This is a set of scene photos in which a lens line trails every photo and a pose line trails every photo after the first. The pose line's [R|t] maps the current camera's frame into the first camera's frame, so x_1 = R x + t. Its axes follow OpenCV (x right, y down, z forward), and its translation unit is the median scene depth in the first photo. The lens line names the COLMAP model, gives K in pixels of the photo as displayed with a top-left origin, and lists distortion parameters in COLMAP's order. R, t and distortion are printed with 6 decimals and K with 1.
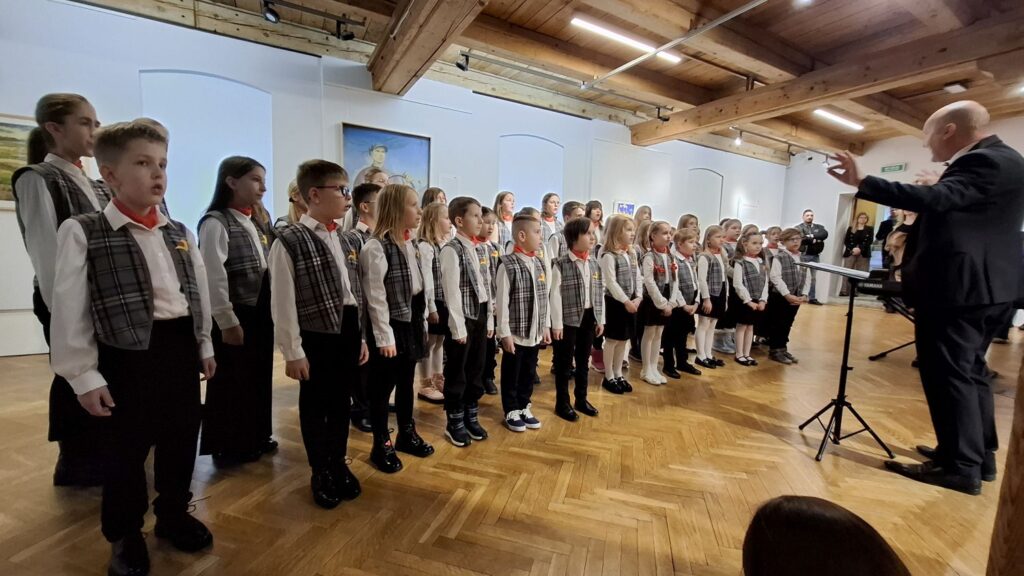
lens RADIAL K [[404.3, 0, 505.3], [0, 404.3, 294.7], [0, 0, 1]] dist [-0.023623, -0.000018]
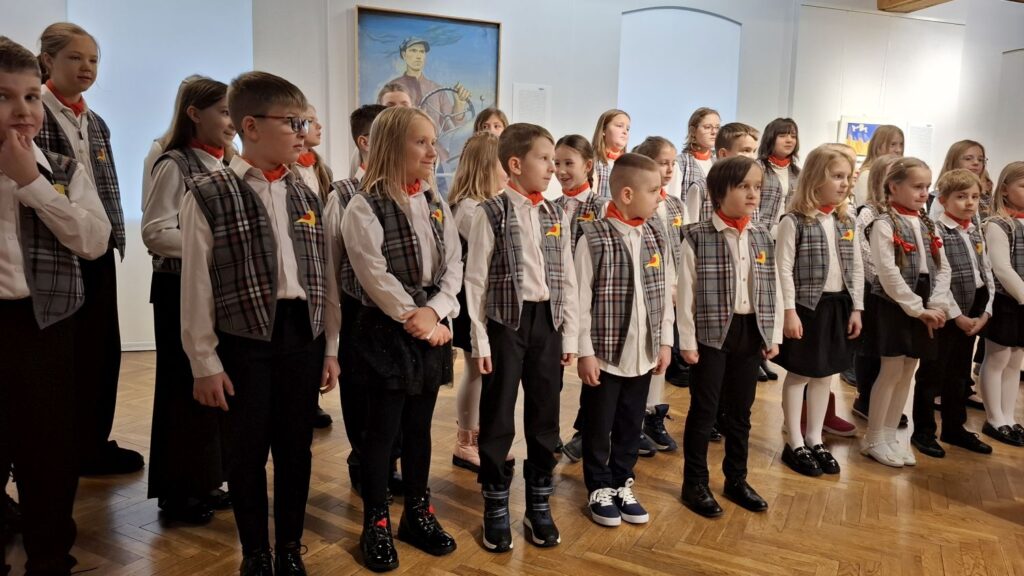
lens RADIAL K [[694.7, 0, 514.3], [0, 694.7, 282.7], [0, 0, 1]] dist [0.019639, -0.016560]
pose [[0.976592, 0.021106, -0.214061, 0.101632], [-0.023255, 0.999701, -0.007523, 0.003067], [0.213838, 0.012325, 0.976791, -0.002162]]
